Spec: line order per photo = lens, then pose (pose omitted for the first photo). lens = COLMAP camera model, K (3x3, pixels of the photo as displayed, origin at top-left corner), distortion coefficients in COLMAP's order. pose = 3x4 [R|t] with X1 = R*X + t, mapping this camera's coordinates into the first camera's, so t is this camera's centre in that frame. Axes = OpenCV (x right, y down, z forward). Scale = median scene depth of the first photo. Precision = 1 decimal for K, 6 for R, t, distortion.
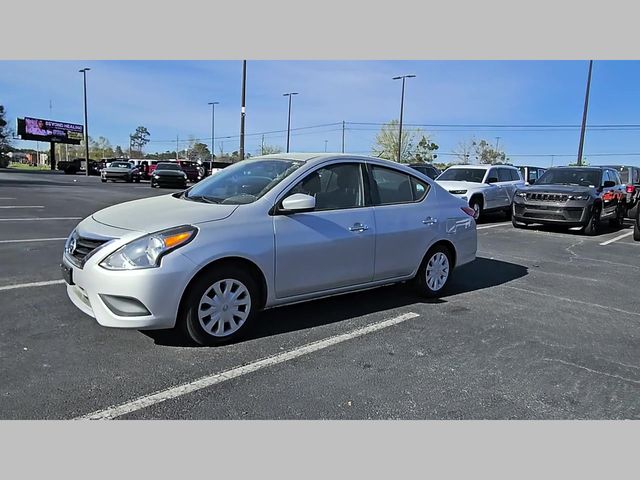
lens RADIAL K [[436.7, 0, 313.8], [0, 436.7, 242.6], [0, 0, 1]] dist [0.013290, -0.008535]
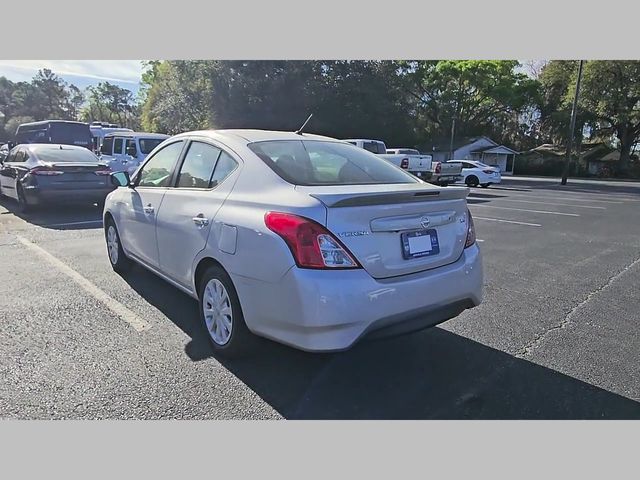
lens RADIAL K [[436.7, 0, 311.6], [0, 436.7, 242.9], [0, 0, 1]] dist [0.013290, -0.008535]
pose [[-0.033173, 0.134225, -0.990395, 0.829578], [-0.178582, 0.974198, 0.138011, -0.124697], [0.983366, 0.181445, -0.008347, 1.089157]]
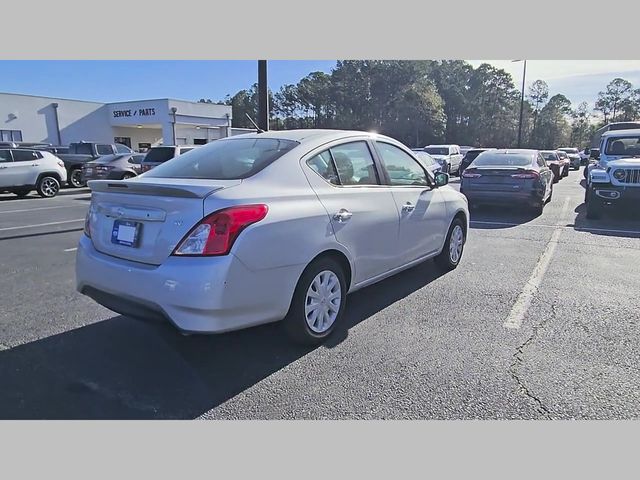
lens RADIAL K [[436.7, 0, 311.4], [0, 436.7, 241.9], [0, 0, 1]] dist [0.013290, -0.008535]
pose [[-0.975344, -0.009718, -0.220478, 0.216355], [-0.081884, 0.943654, 0.320643, -0.258399], [0.204939, 0.330790, -0.921183, 1.758998]]
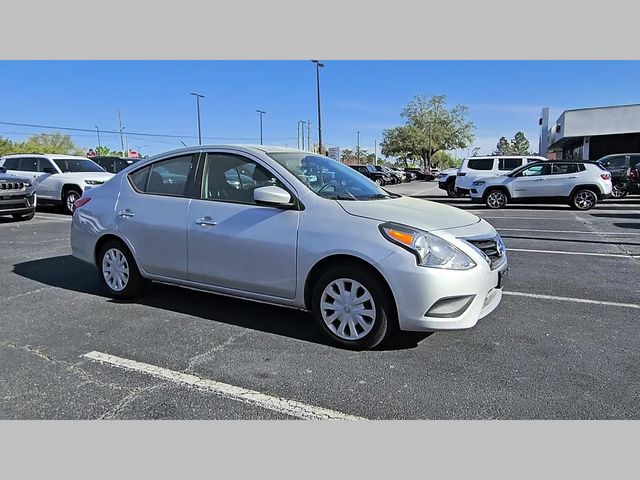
lens RADIAL K [[436.7, 0, 317.1], [0, 436.7, 244.5], [0, 0, 1]] dist [0.013290, -0.008535]
pose [[-0.310370, -0.193745, 0.930663, -0.827356], [0.140861, 0.958830, 0.246585, -0.200195], [-0.940122, 0.207627, -0.270301, 1.106689]]
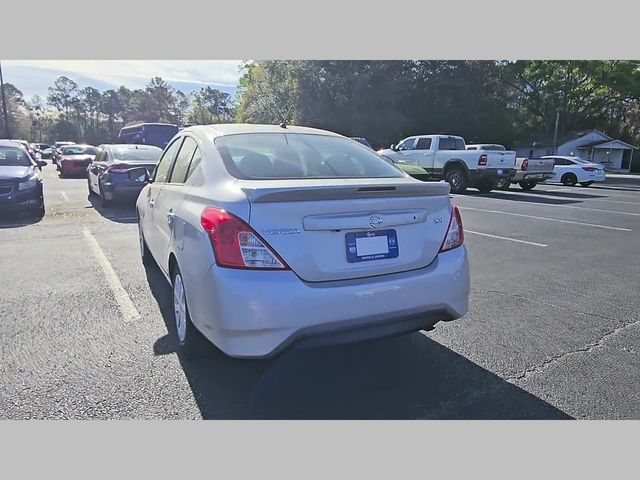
lens RADIAL K [[436.7, 0, 312.2], [0, 436.7, 244.0], [0, 0, 1]] dist [0.013290, -0.008535]
pose [[-0.235864, 0.135891, -0.962238, 0.772996], [-0.176395, 0.967739, 0.179906, -0.148070], [0.955643, 0.212167, -0.204284, 1.242267]]
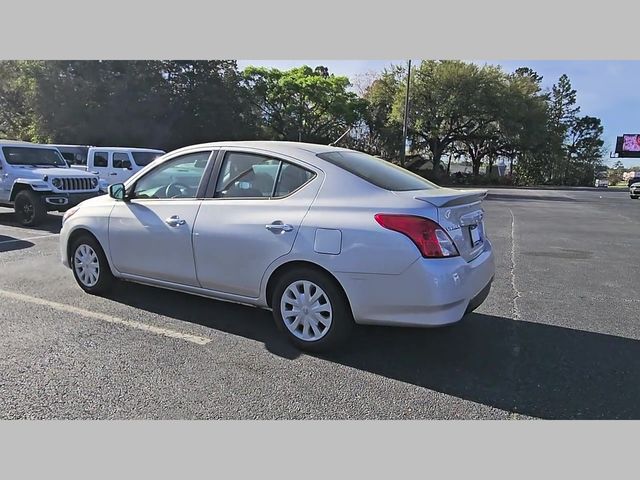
lens RADIAL K [[436.7, 0, 313.6], [0, 436.7, 245.8], [0, 0, 1]] dist [0.013290, -0.008535]
pose [[0.322876, 0.108331, -0.940221, 0.850623], [-0.143519, 0.987544, 0.064499, -0.067093], [0.935496, 0.114115, 0.334401, 0.772722]]
